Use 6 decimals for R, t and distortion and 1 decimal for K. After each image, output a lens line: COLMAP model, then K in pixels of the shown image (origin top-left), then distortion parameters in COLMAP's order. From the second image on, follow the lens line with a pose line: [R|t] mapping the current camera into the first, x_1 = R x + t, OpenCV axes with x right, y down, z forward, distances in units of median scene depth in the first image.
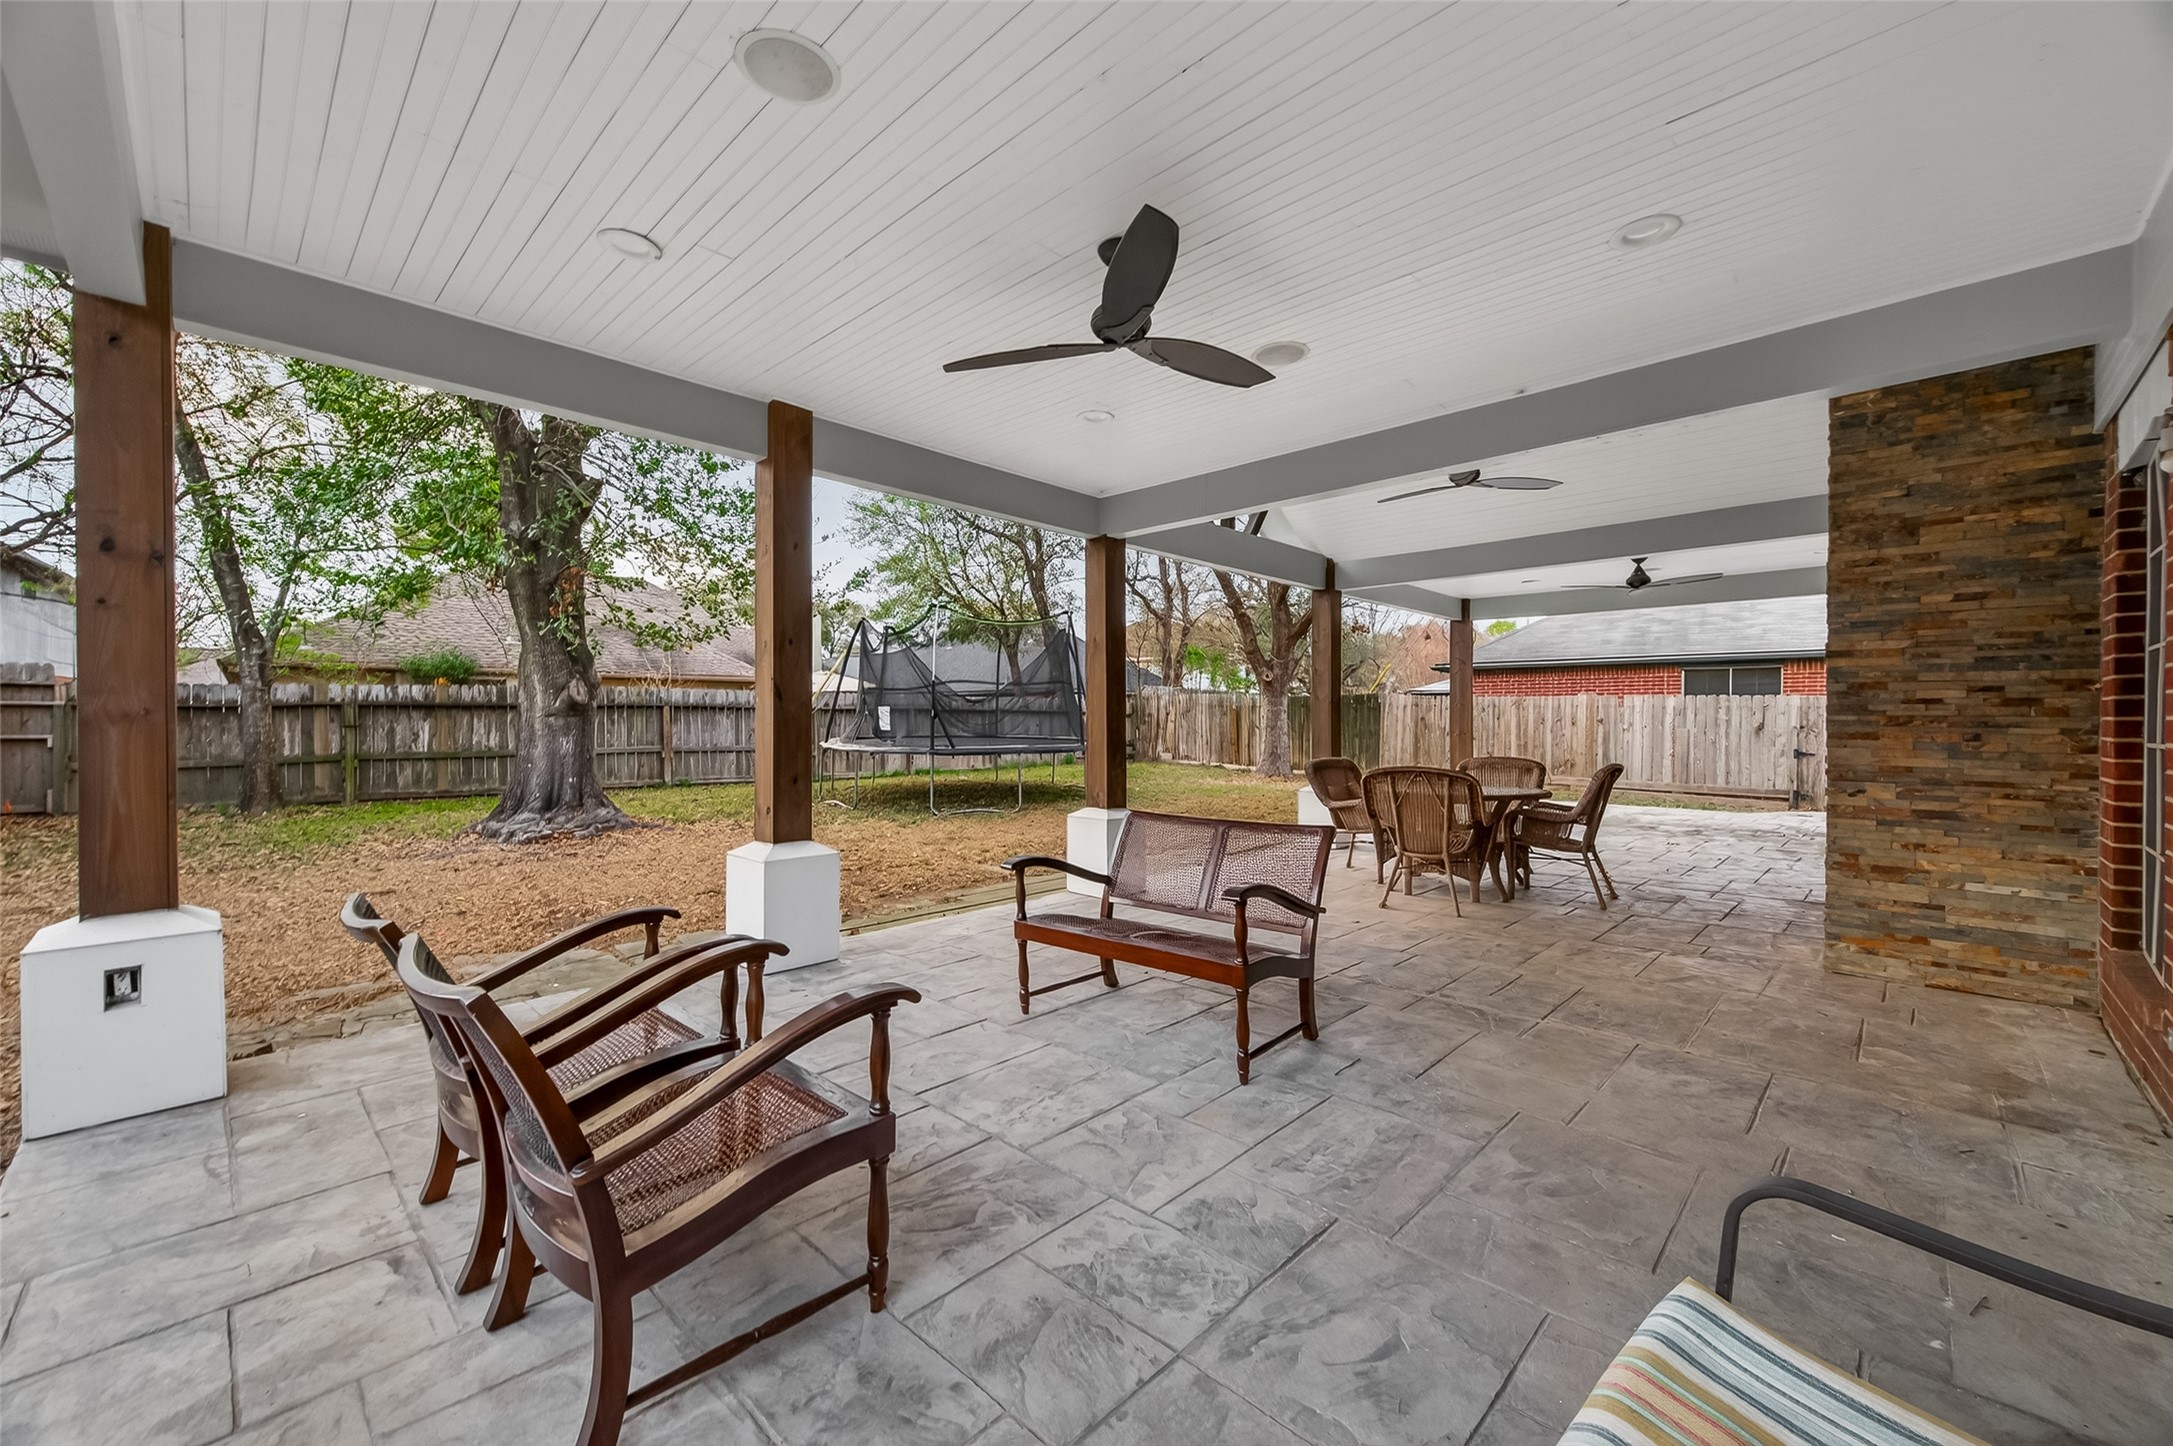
lens RADIAL K [[849.4, 0, 1089.2], [0, 849.4, 721.1], [0, 0, 1]] dist [0.003470, -0.000129]
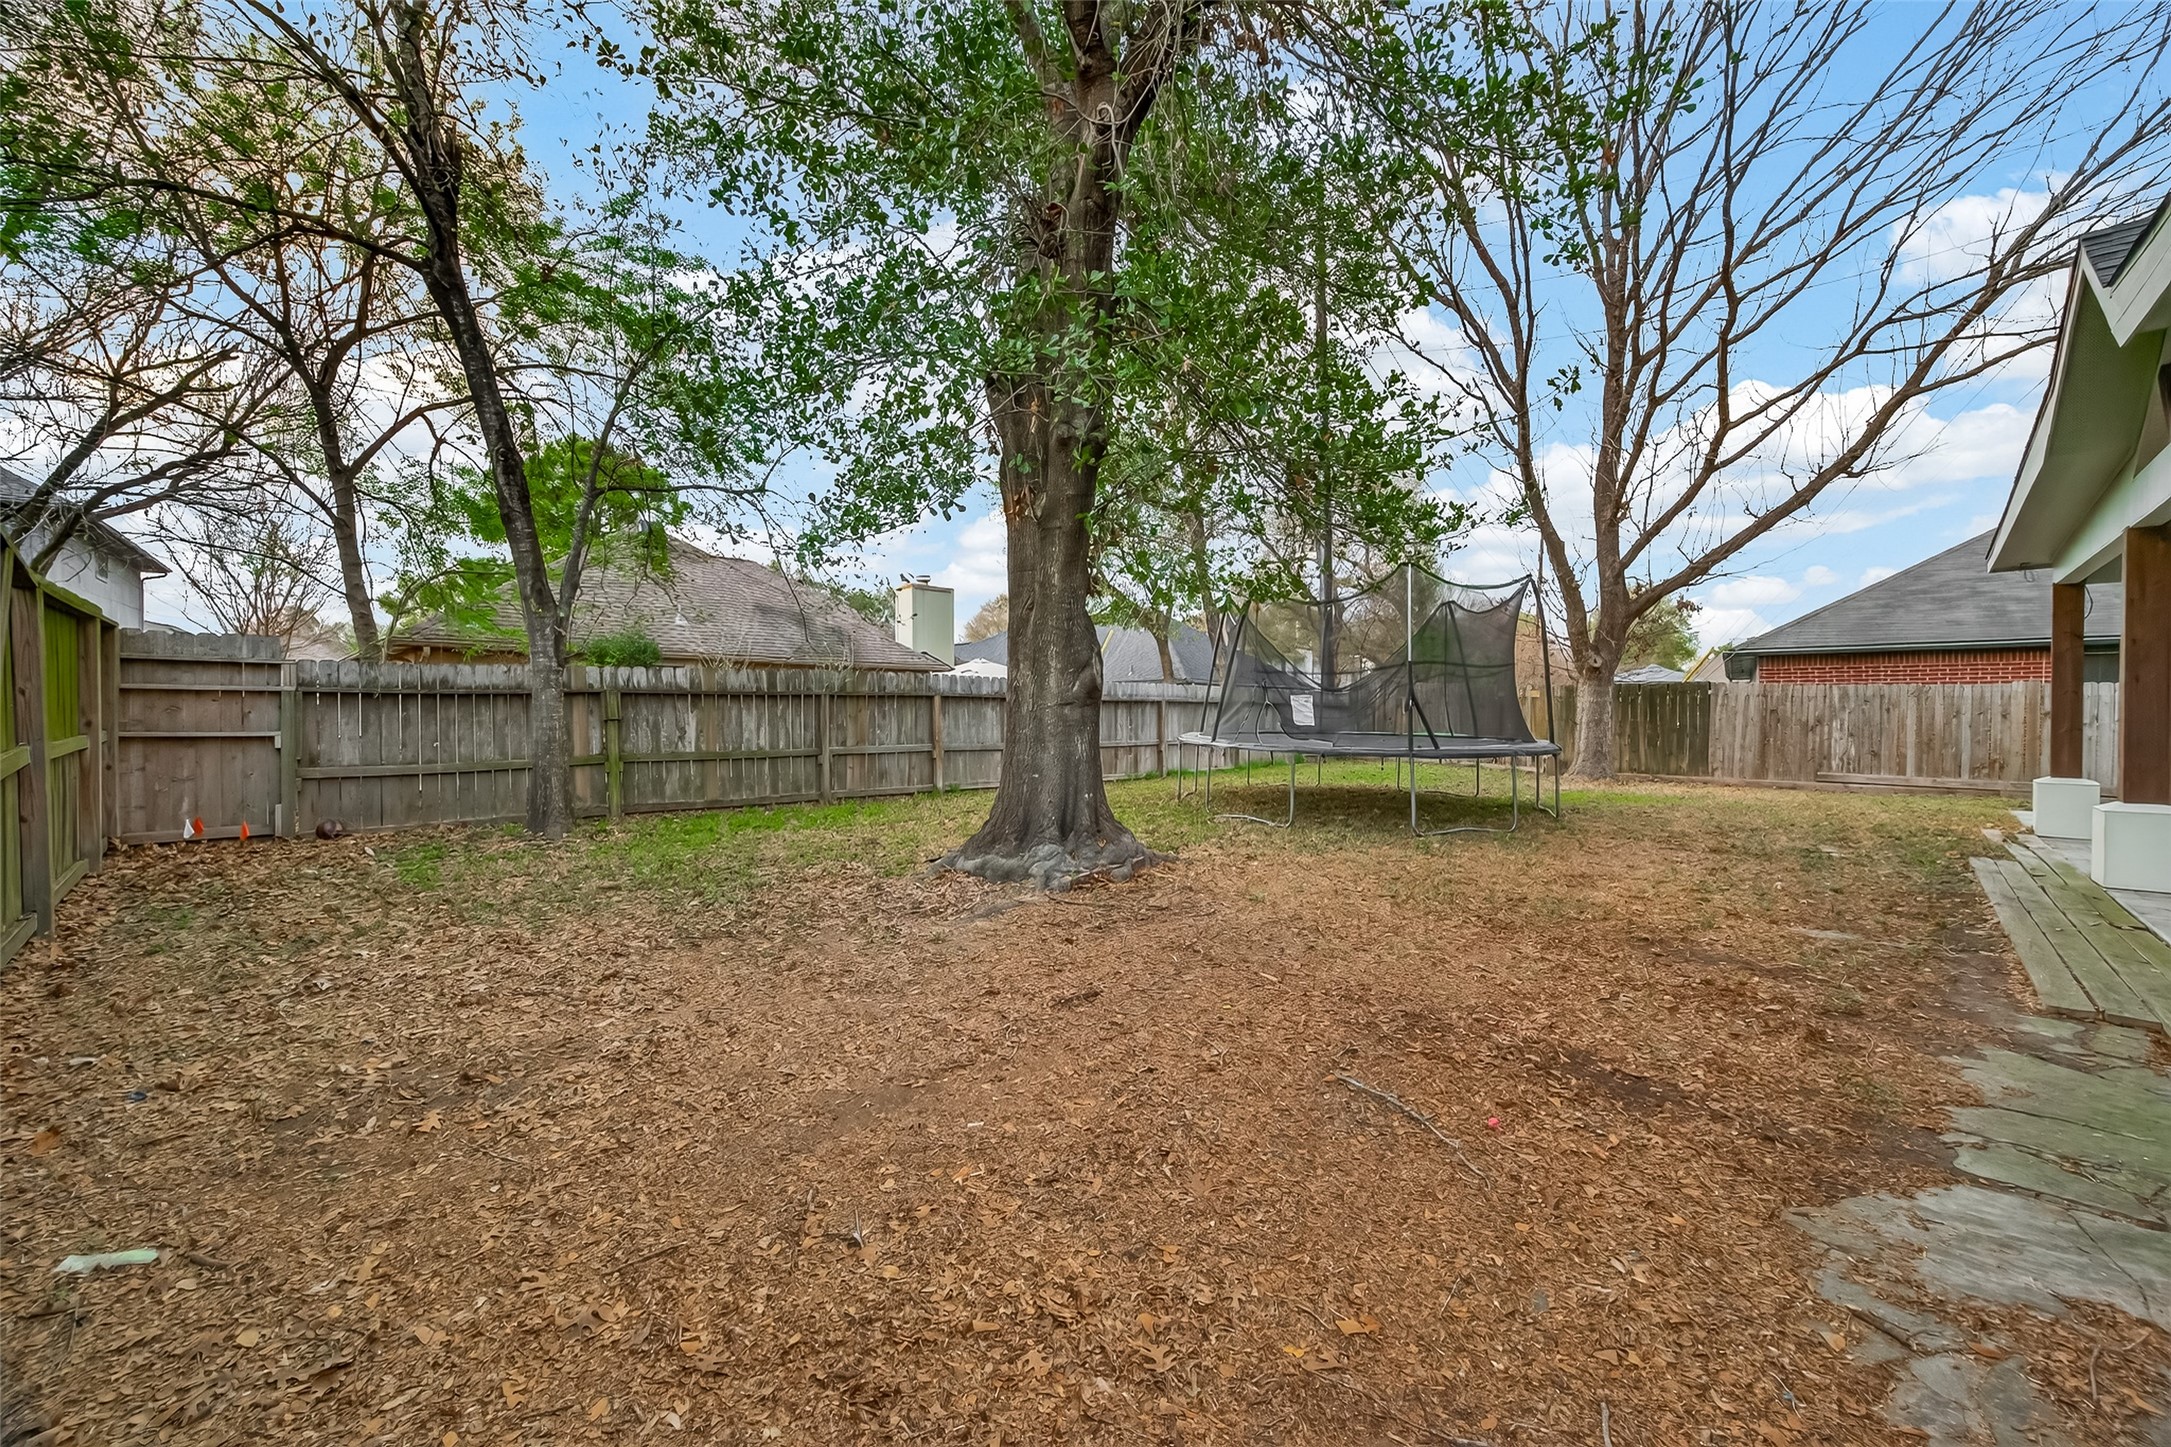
lens RADIAL K [[848.6, 0, 1088.1], [0, 848.6, 721.6], [0, 0, 1]] dist [0.003470, -0.000129]
pose [[0.999968, 0.000051, 0.007996, -0.415996], [-0.000112, 0.999971, 0.007599, 0.001611], [-0.007995, -0.007599, 0.999939, 0.201078]]
